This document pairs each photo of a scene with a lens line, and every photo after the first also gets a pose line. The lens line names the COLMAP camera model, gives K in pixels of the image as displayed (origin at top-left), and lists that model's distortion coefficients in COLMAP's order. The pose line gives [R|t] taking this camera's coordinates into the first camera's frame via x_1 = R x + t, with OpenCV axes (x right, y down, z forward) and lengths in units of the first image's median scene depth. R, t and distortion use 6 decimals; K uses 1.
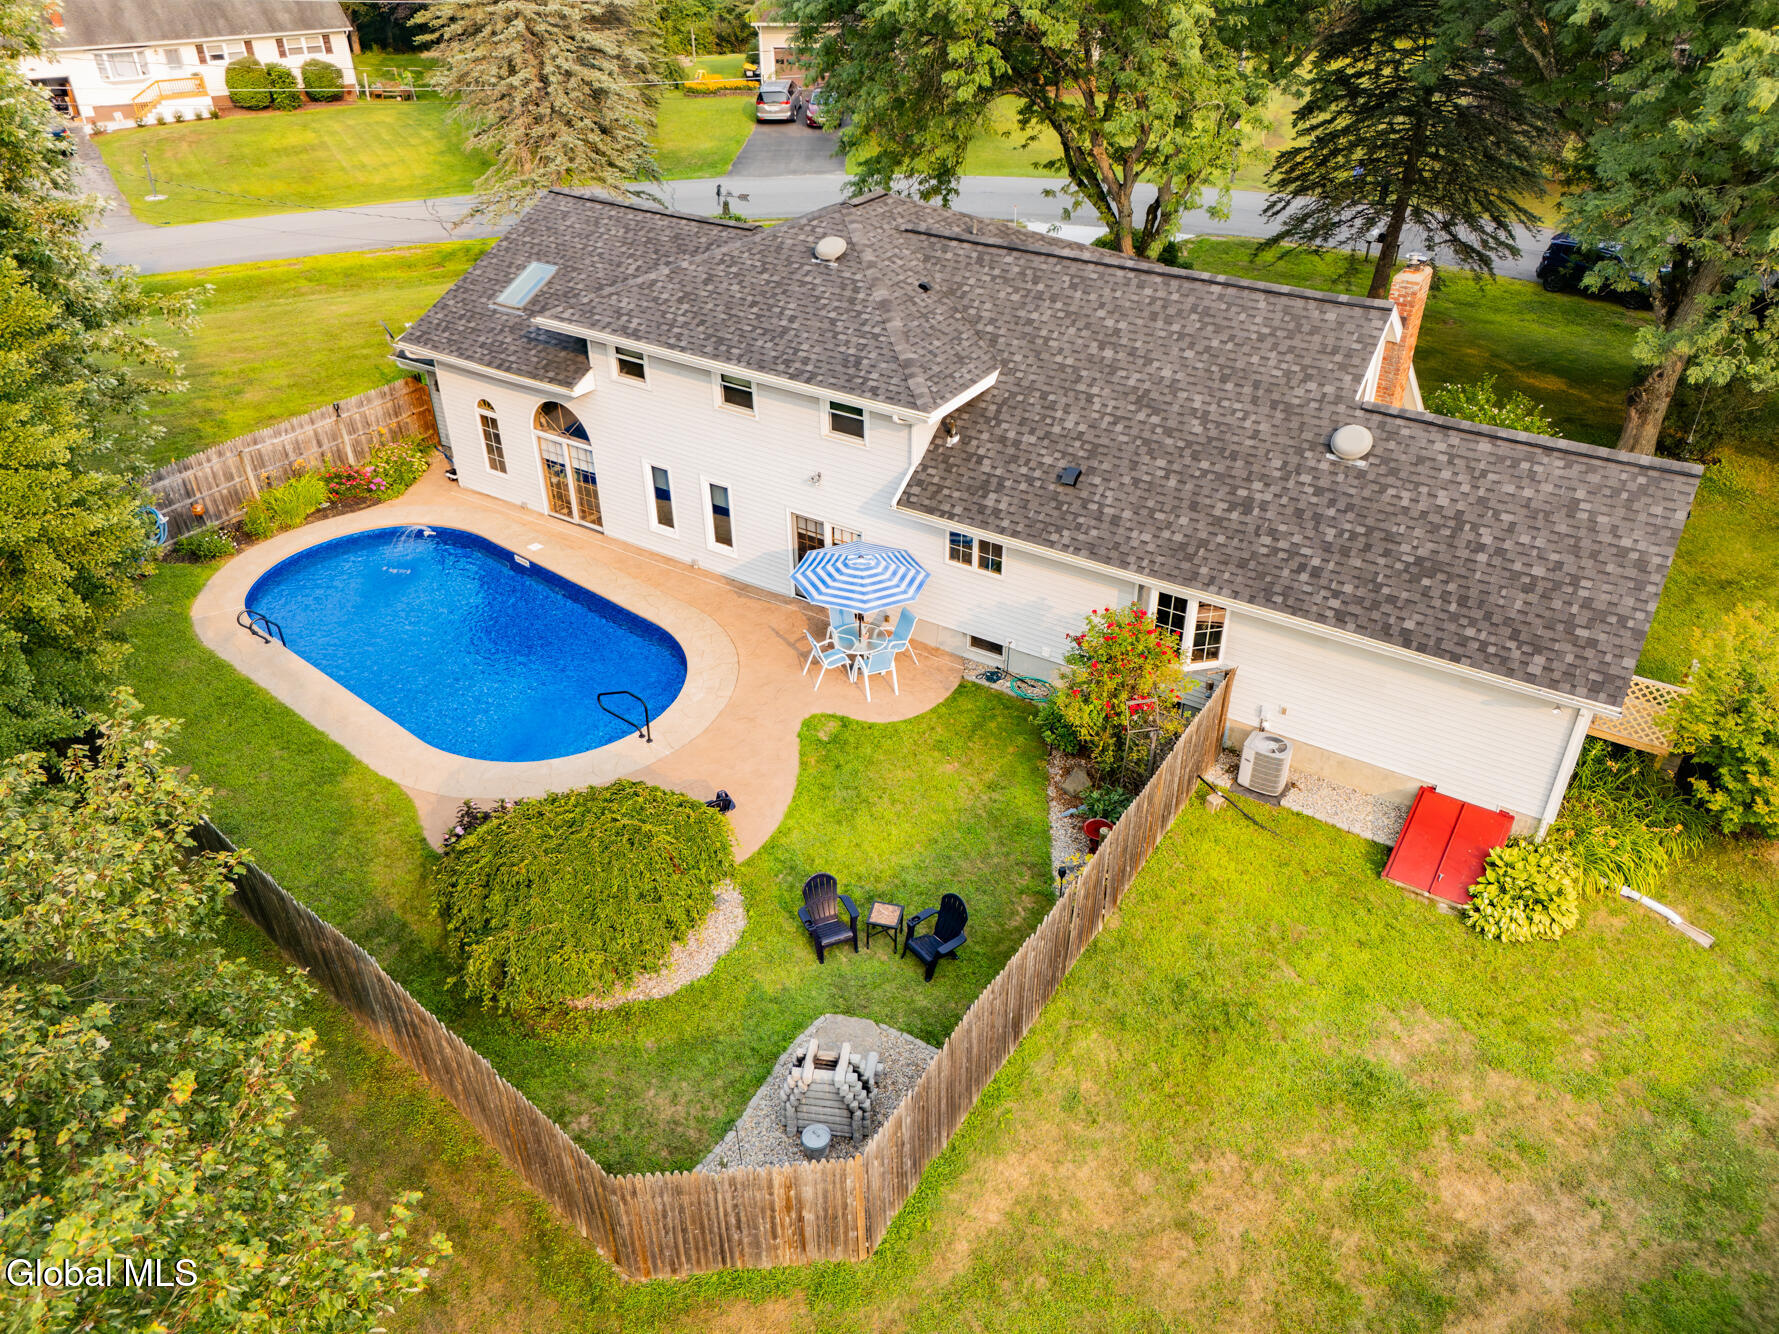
lens RADIAL K [[1322.1, 0, 898.4], [0, 1322.1, 671.4], [0, 0, 1]] dist [0.110886, -0.150899]
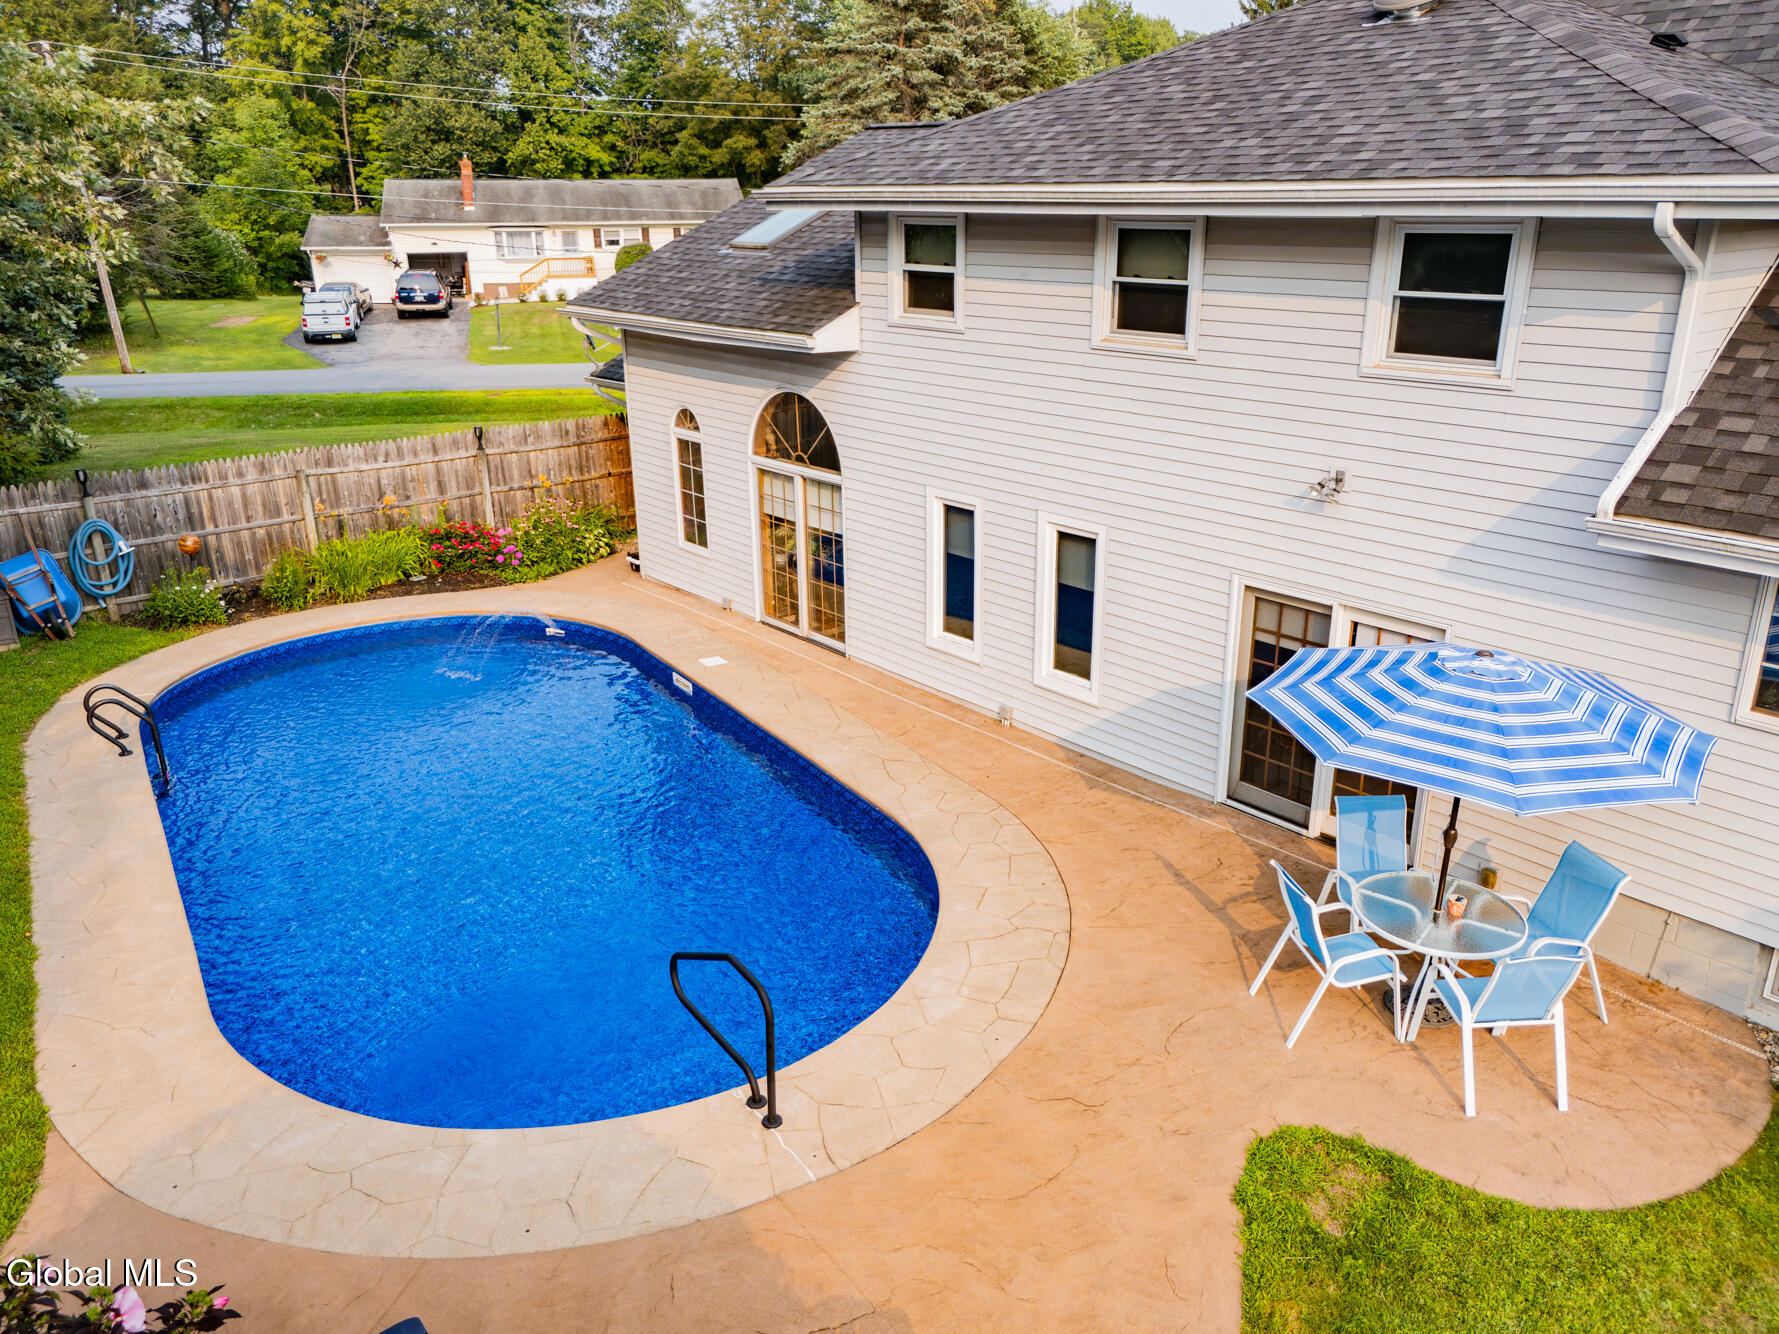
lens RADIAL K [[1332.2, 0, 894.8], [0, 1332.2, 664.5], [0, 0, 1]] dist [0.068338, -0.058925]
pose [[0.957247, 0.093056, -0.273896, -0.065828], [-0.154662, 0.964789, -0.212748, 0.007752], [0.244454, 0.246013, 0.937934, 0.563699]]
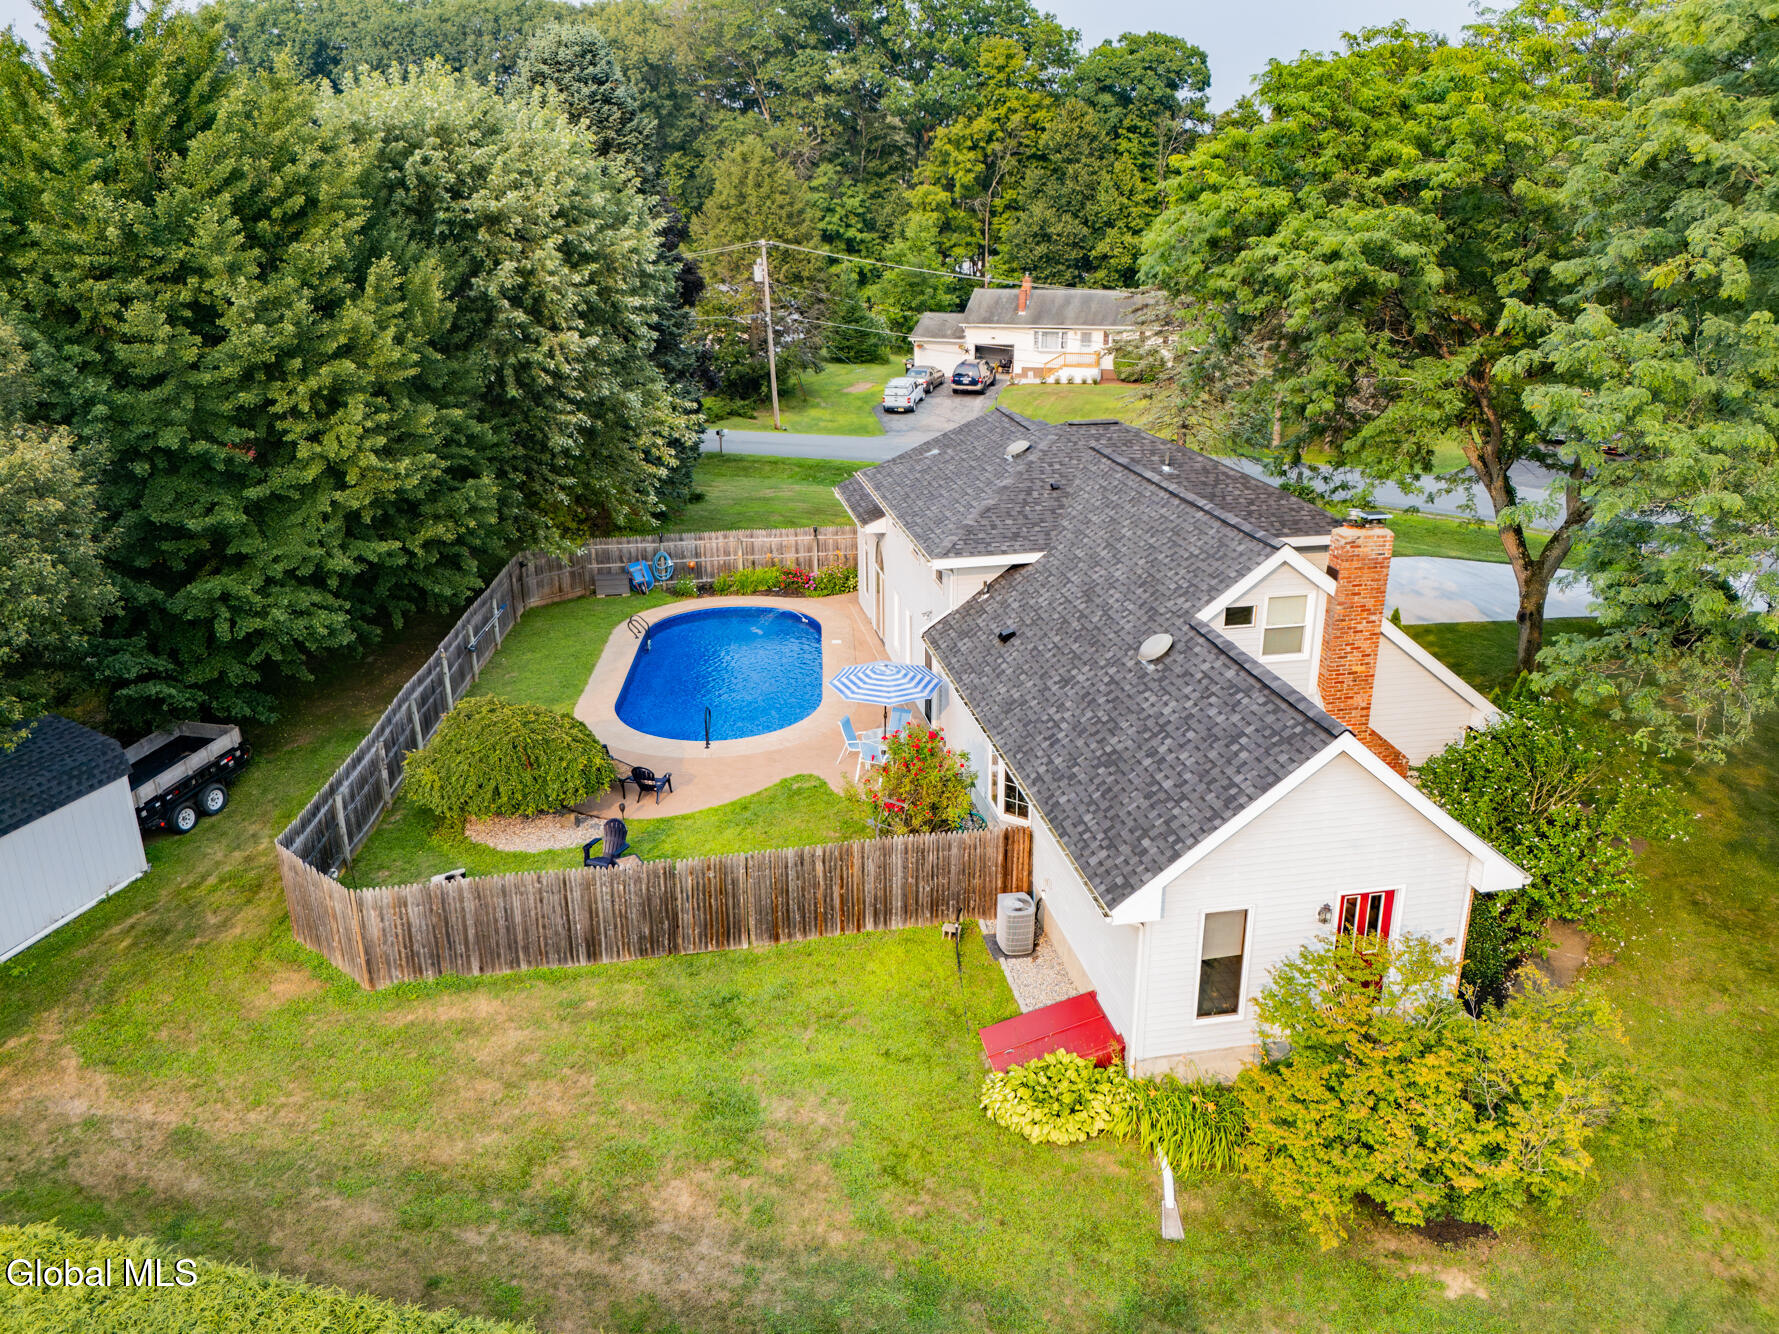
lens RADIAL K [[1322.1, 0, 898.4], [0, 1322.1, 671.4], [0, 0, 1]] dist [0.110886, -0.150899]
pose [[0.694448, 0.251352, -0.674214, 0.696381], [-0.395074, 0.916324, -0.065318, -0.005677], [0.601380, 0.311725, 0.735642, 0.092399]]
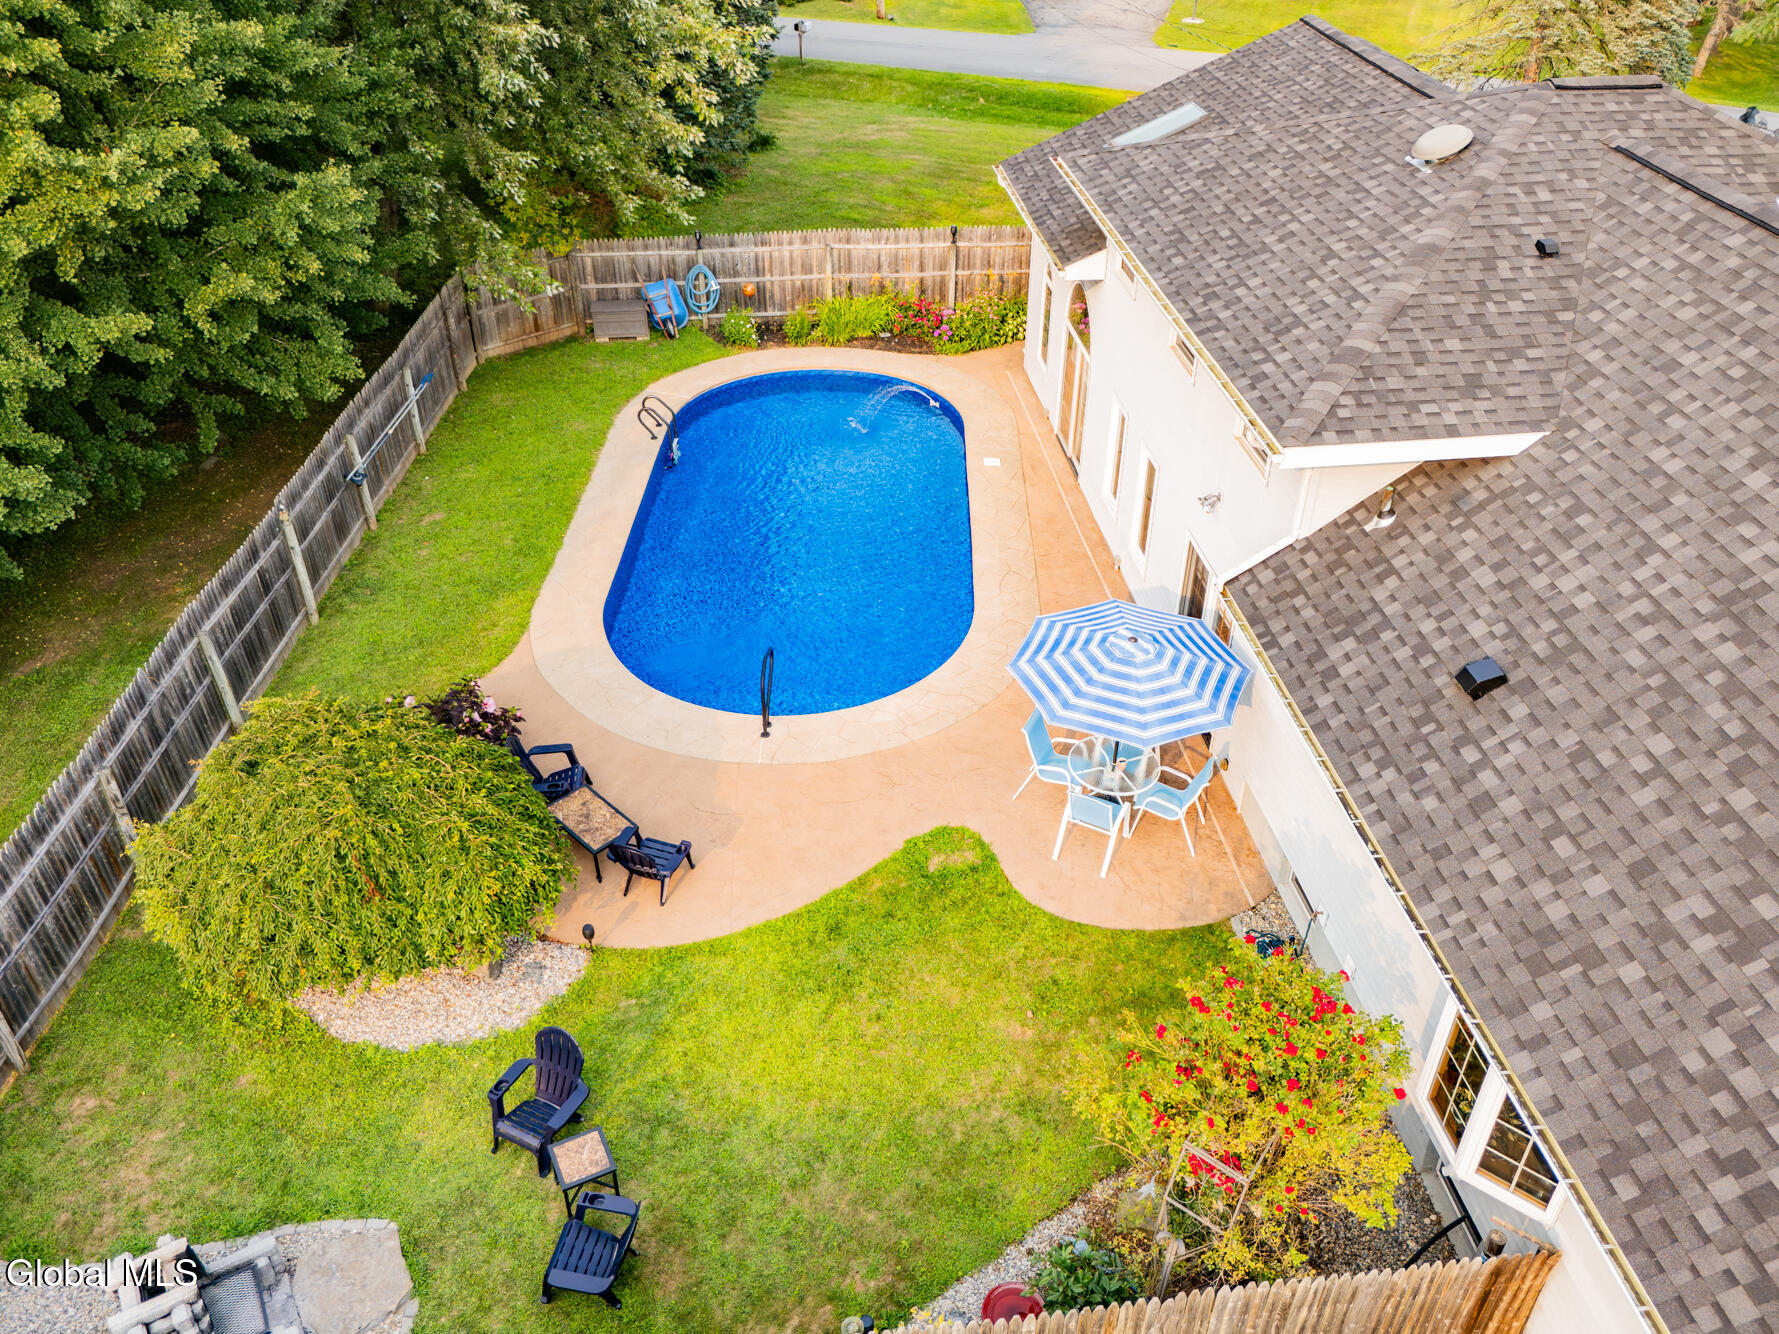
lens RADIAL K [[1378.5, 0, 897.8], [0, 1378.5, 672.0], [0, 0, 1]] dist [0.040913, -0.011605]
pose [[0.641341, 0.456654, -0.616561, 0.248042], [-0.429354, 0.879595, 0.204859, -0.132911], [0.635874, 0.133338, 0.760187, 0.406594]]
